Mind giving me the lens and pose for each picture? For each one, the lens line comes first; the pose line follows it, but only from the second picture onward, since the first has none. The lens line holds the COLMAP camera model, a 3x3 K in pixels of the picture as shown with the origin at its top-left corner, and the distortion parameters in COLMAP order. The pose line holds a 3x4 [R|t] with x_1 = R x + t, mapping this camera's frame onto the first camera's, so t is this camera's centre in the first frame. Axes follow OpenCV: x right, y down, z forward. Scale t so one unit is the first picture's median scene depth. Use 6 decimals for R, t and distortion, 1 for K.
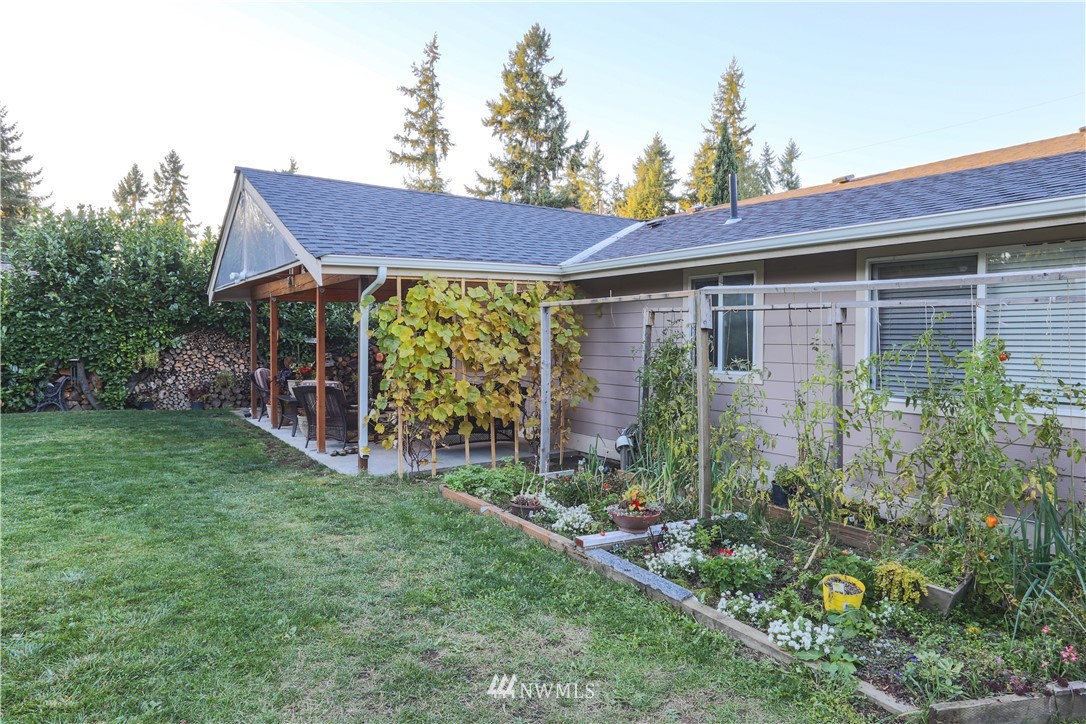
lens RADIAL K [[654.4, 0, 543.0], [0, 654.4, 362.0], [0, 0, 1]] dist [-0.079324, 0.044586]
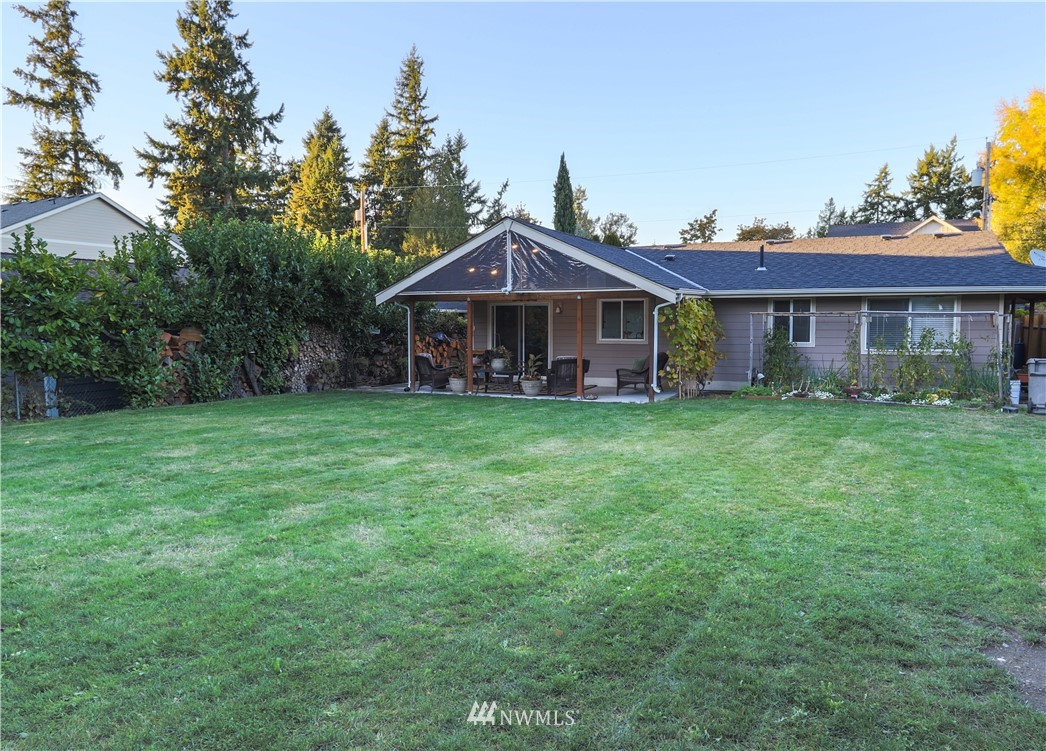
lens RADIAL K [[729.5, 0, 523.0], [0, 729.5, 375.5], [0, 0, 1]] dist [-0.099283, 0.079071]
pose [[0.852725, -0.045735, 0.520353, -0.167186], [0.026722, 0.998675, 0.043985, -0.000813], [-0.521675, -0.023603, 0.852817, -0.060595]]
